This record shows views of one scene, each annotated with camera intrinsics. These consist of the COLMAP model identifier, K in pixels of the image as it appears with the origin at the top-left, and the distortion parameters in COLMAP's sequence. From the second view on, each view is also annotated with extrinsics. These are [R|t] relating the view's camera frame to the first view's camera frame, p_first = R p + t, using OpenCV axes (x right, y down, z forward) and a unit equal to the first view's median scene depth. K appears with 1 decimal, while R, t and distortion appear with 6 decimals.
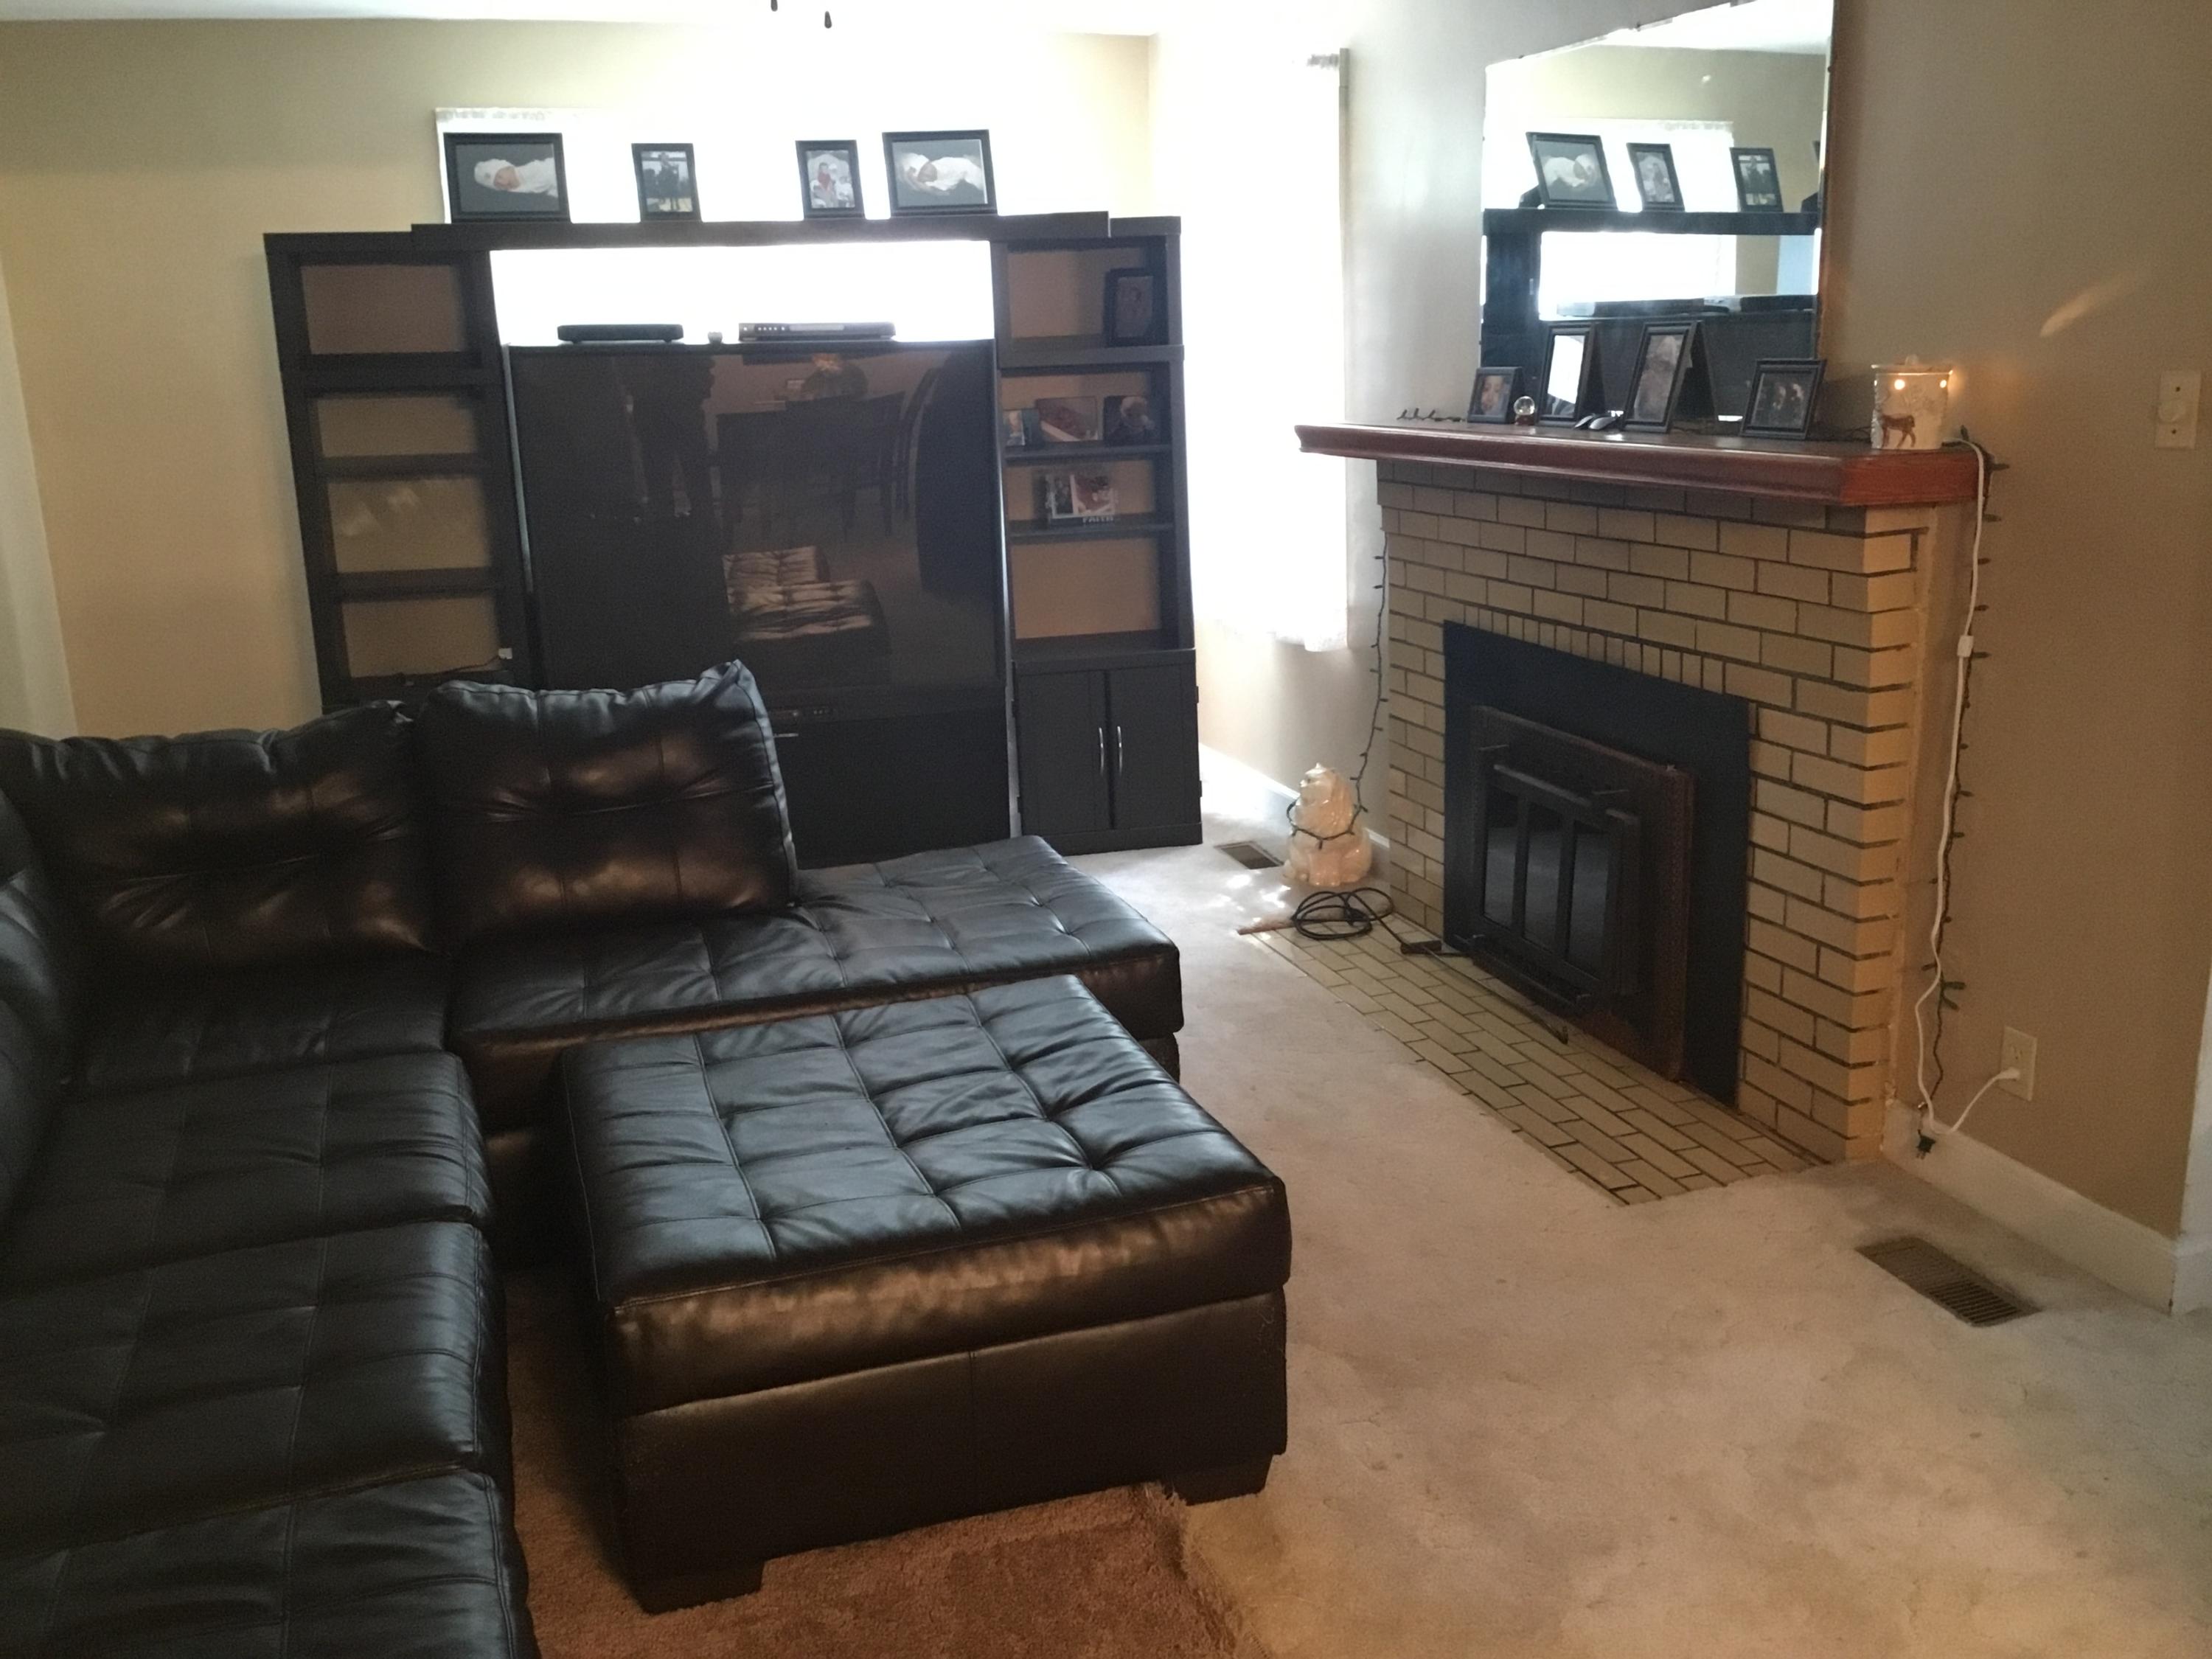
lens RADIAL K [[1973.4, 0, 1123.8], [0, 1973.4, 858.8], [0, 0, 1]] dist [0.089518, -0.124130]
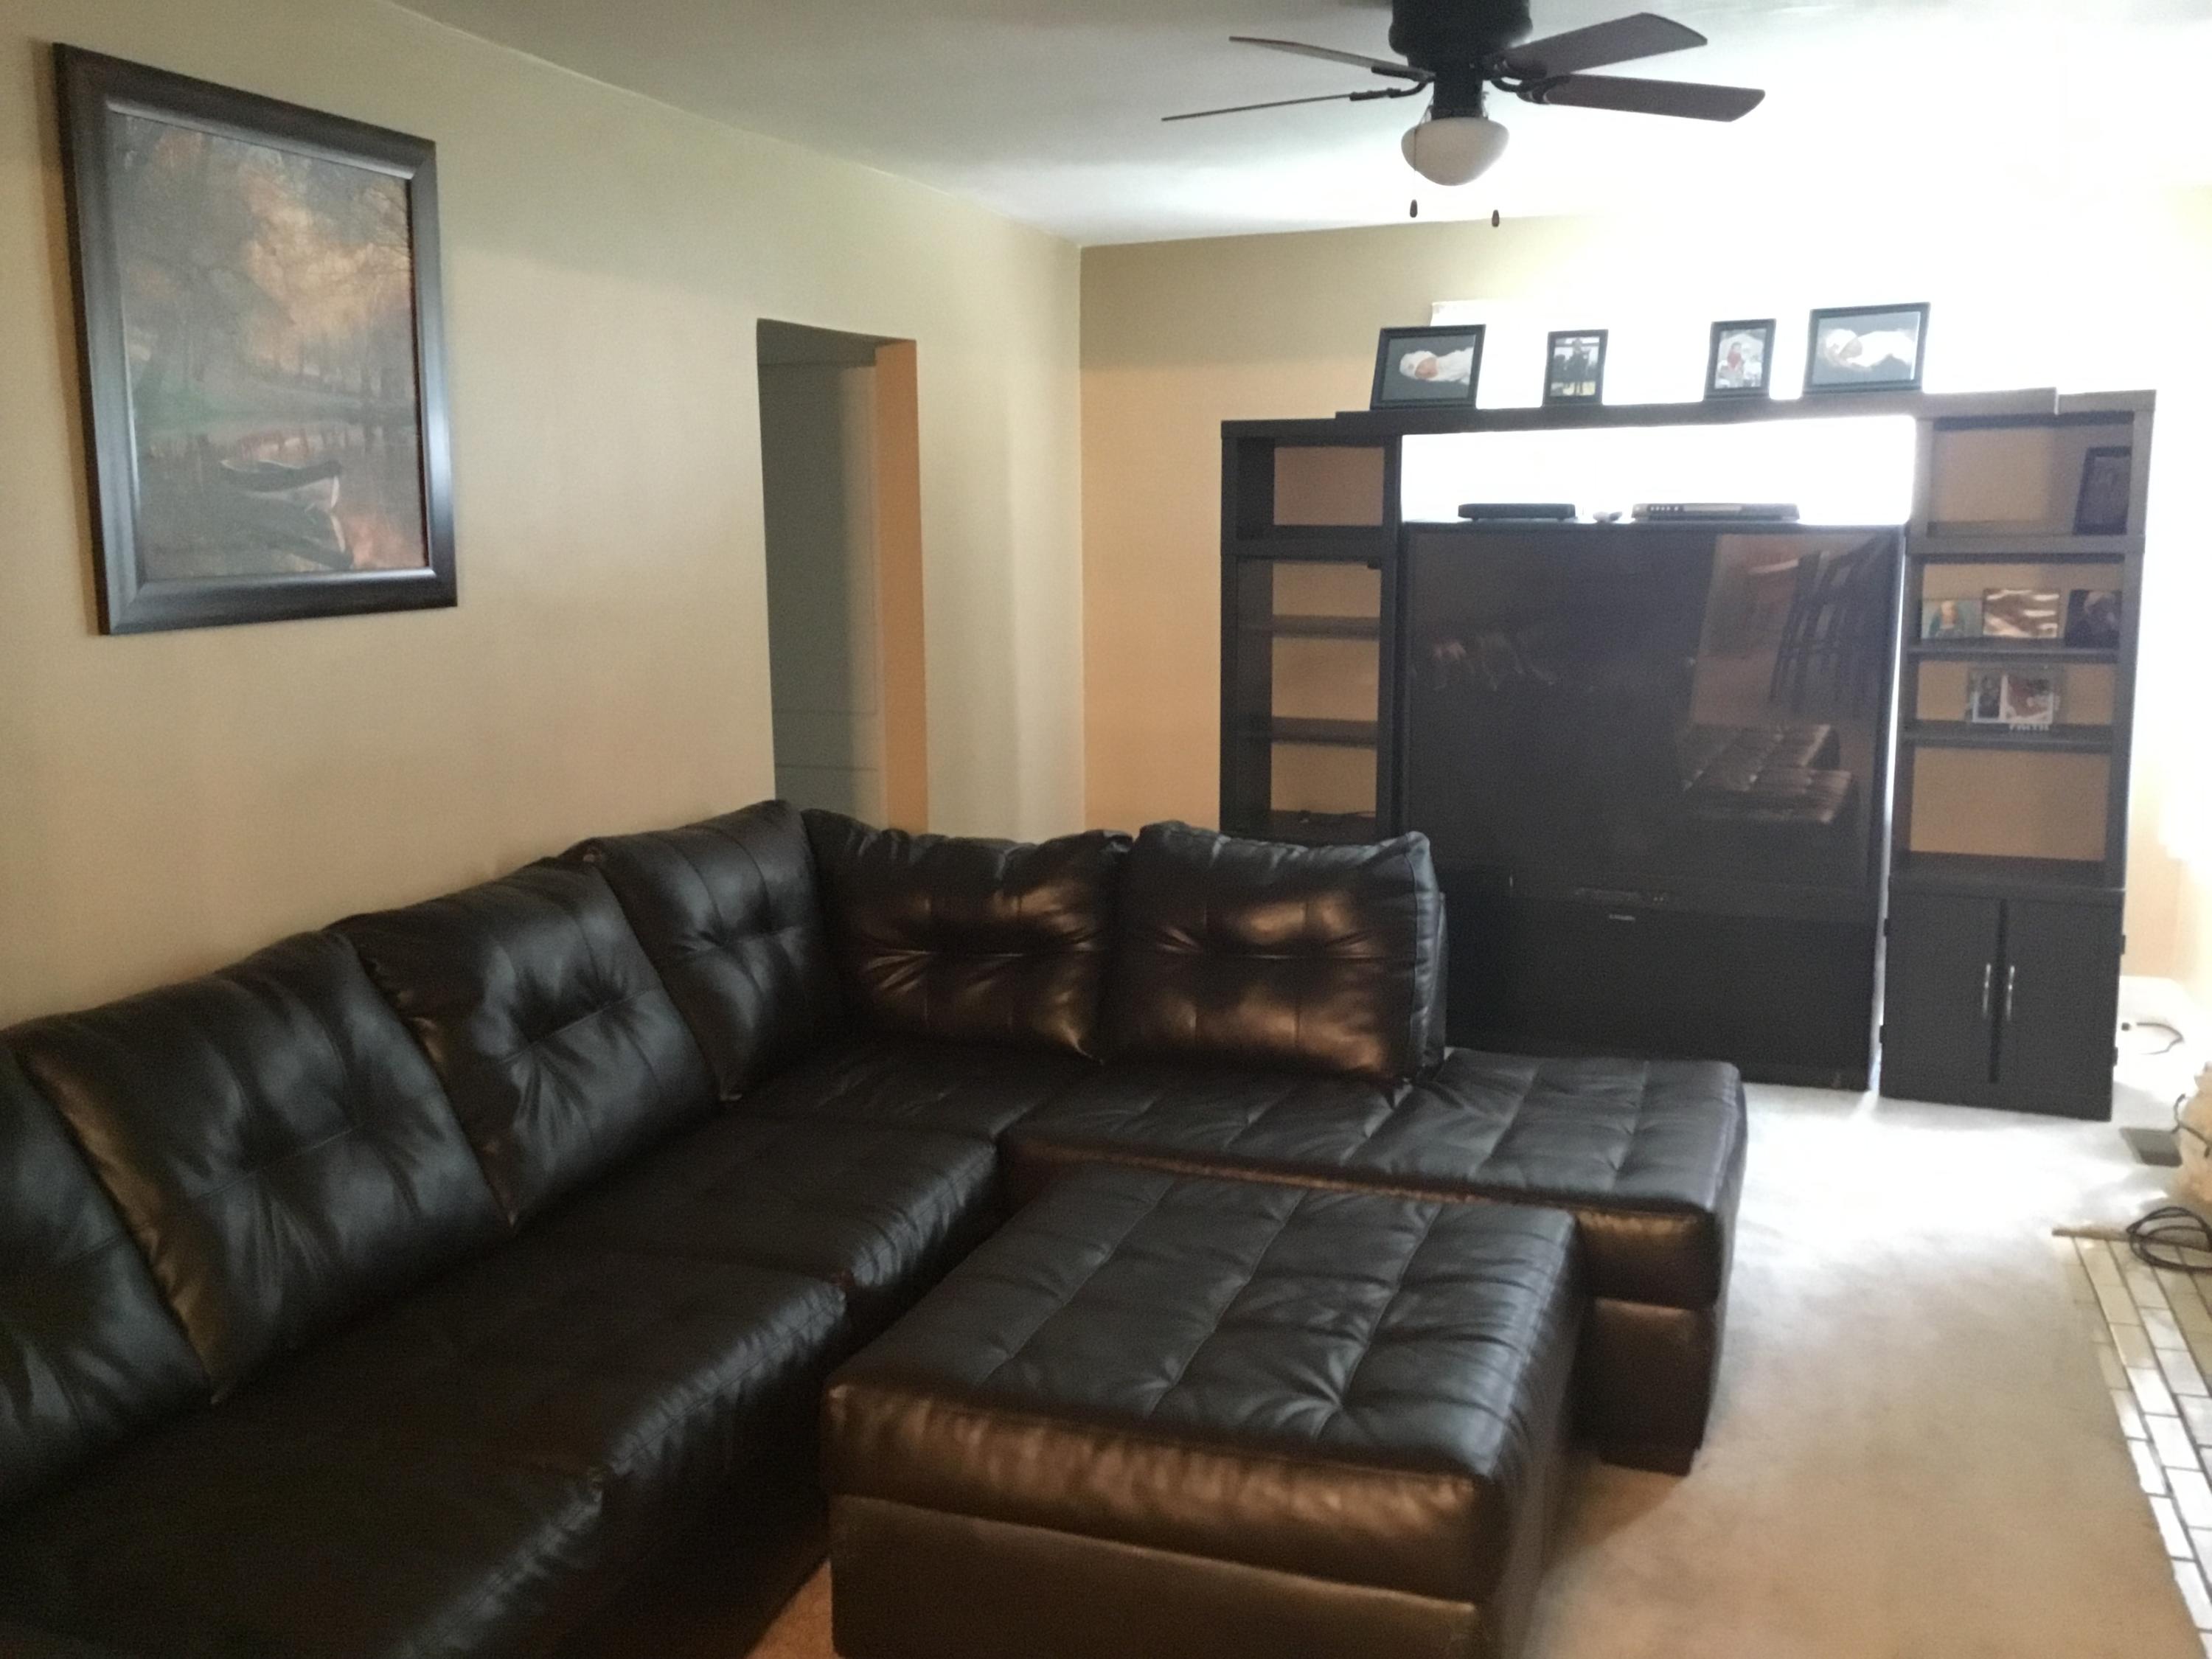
lens RADIAL K [[1973.4, 0, 1131.7], [0, 1973.4, 851.5], [0, 0, 1]] dist [0.089518, -0.124130]
pose [[0.797988, 0.128335, -0.588851, 0.220934], [-0.174817, 0.984347, -0.022375, -0.032810], [0.576762, 0.120797, 0.807932, 0.076888]]
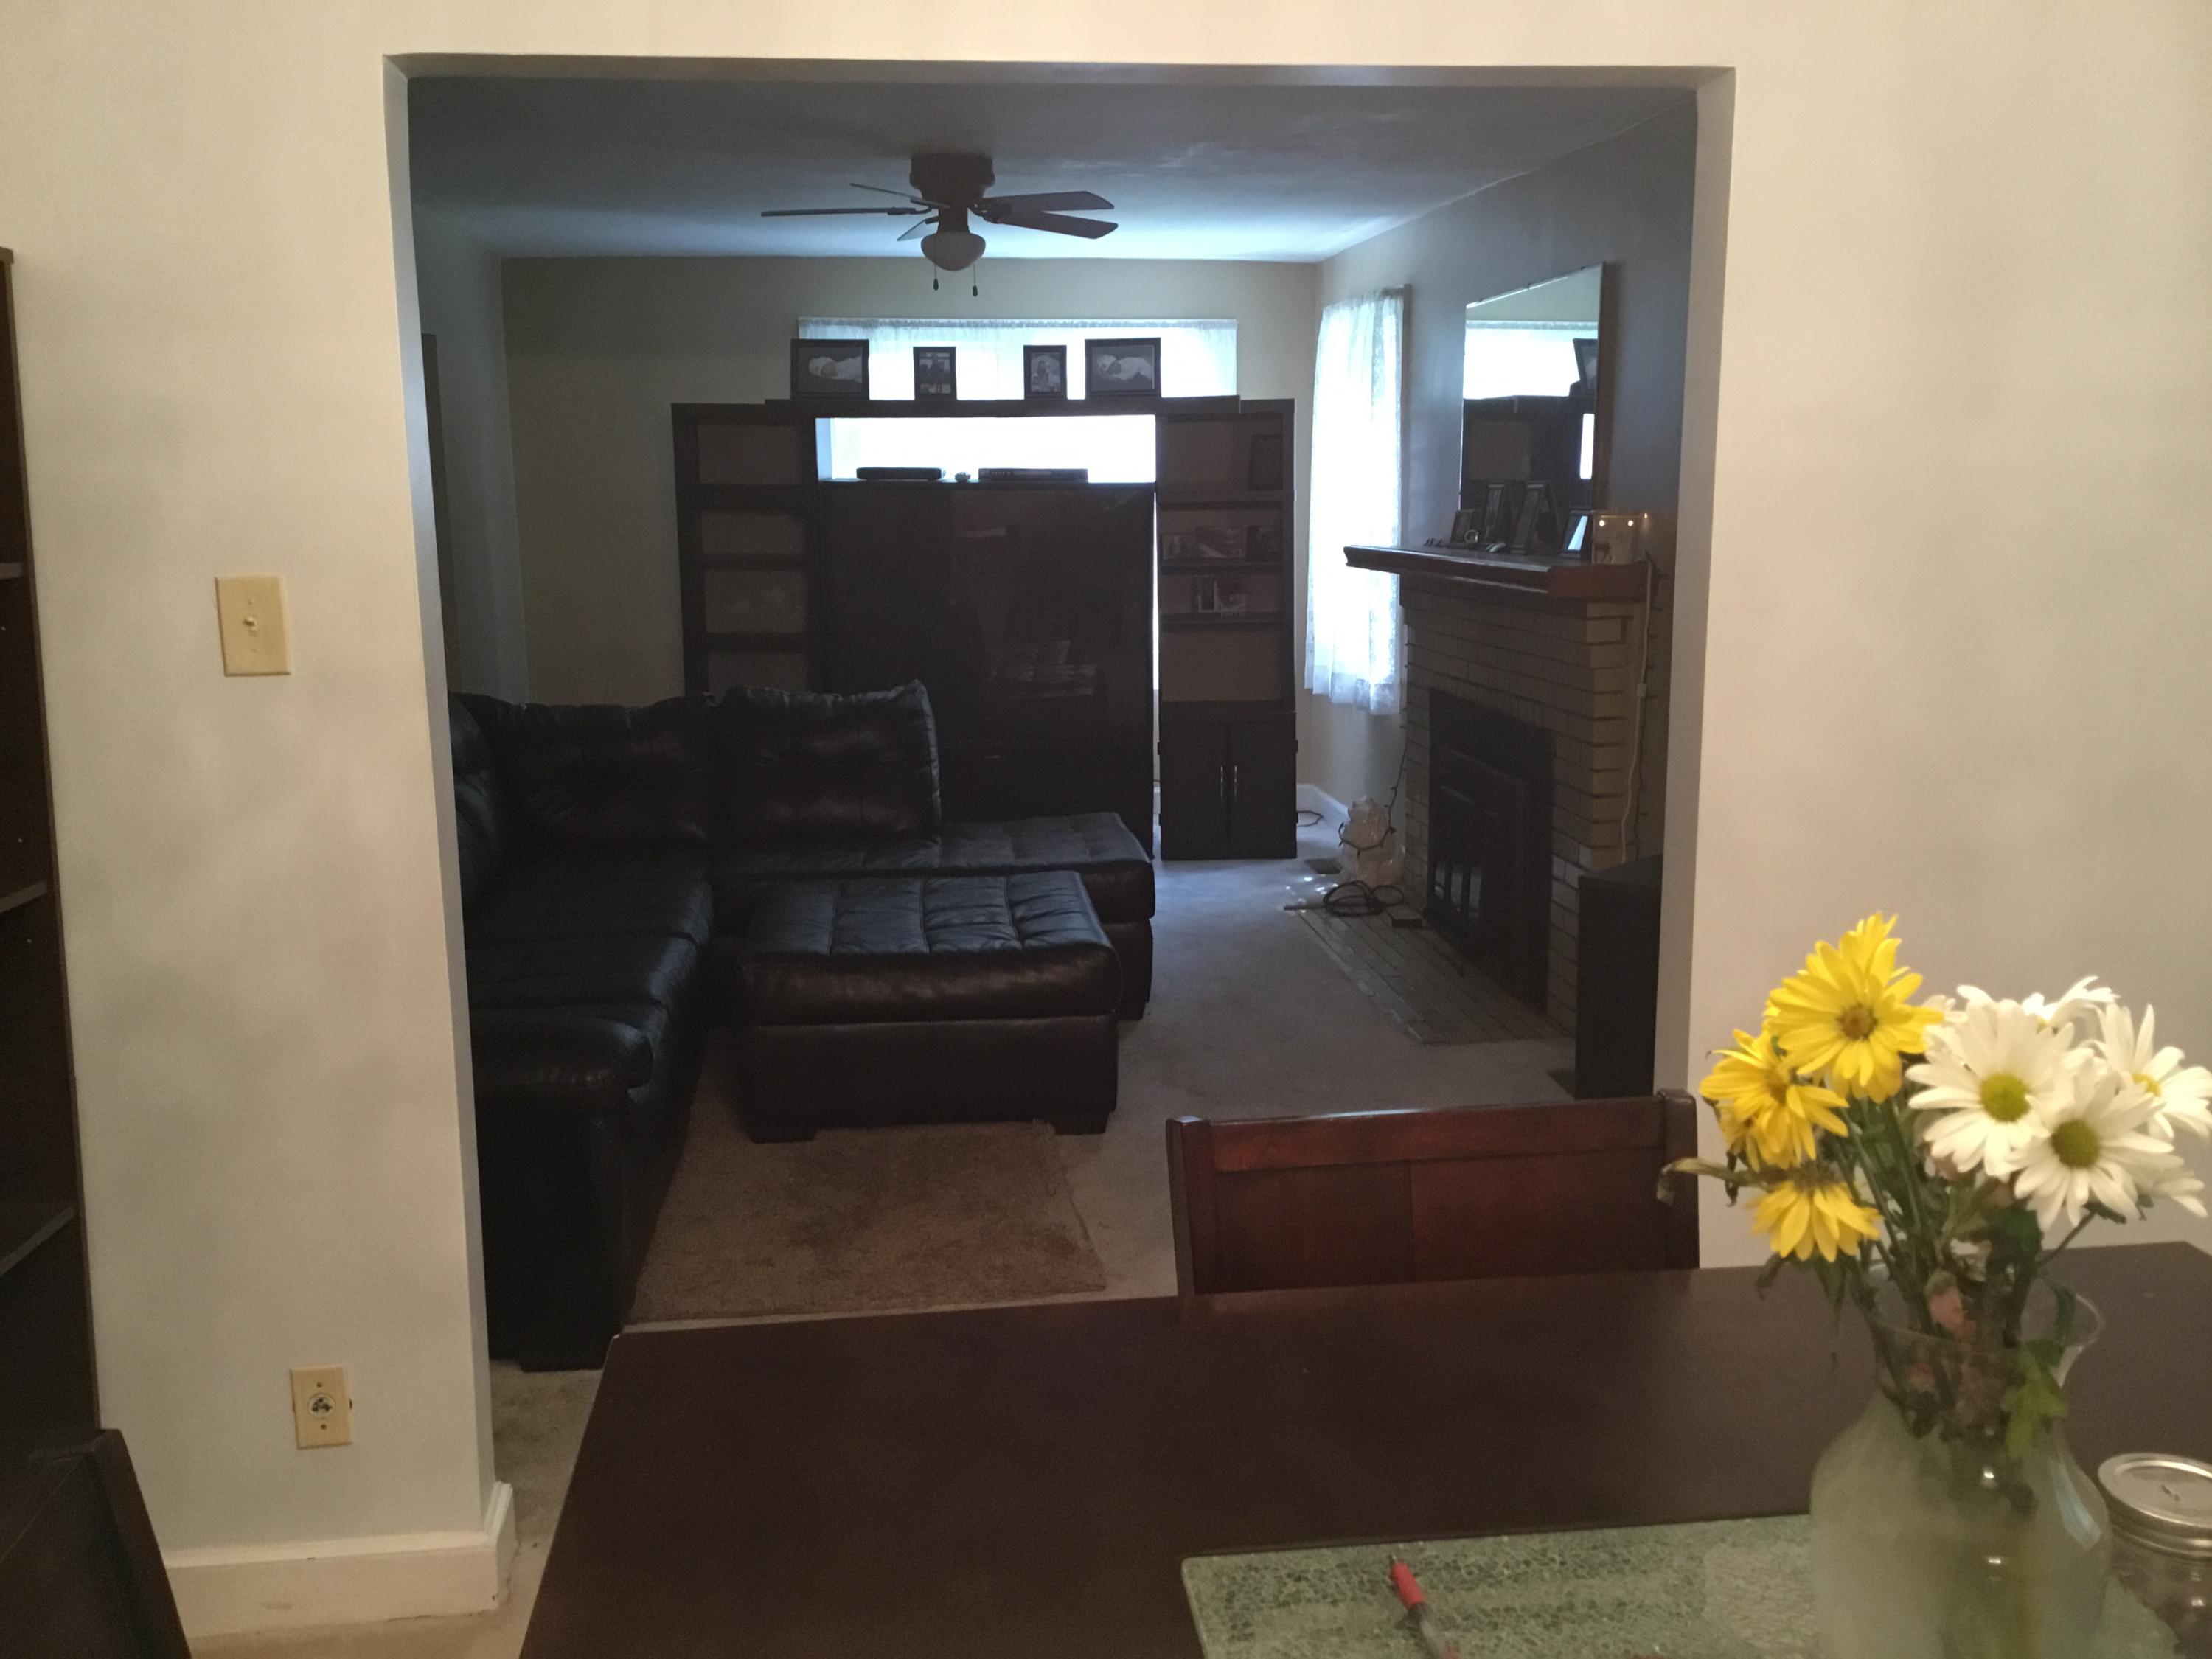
lens RADIAL K [[1973.4, 0, 1123.5], [0, 1973.4, 842.1], [0, 0, 1]] dist [0.089518, -0.124130]
pose [[0.978423, 0.060043, -0.197696, 0.214718], [-0.075290, 0.994664, -0.070528, 0.095543], [0.192407, 0.083890, 0.977723, -0.367460]]
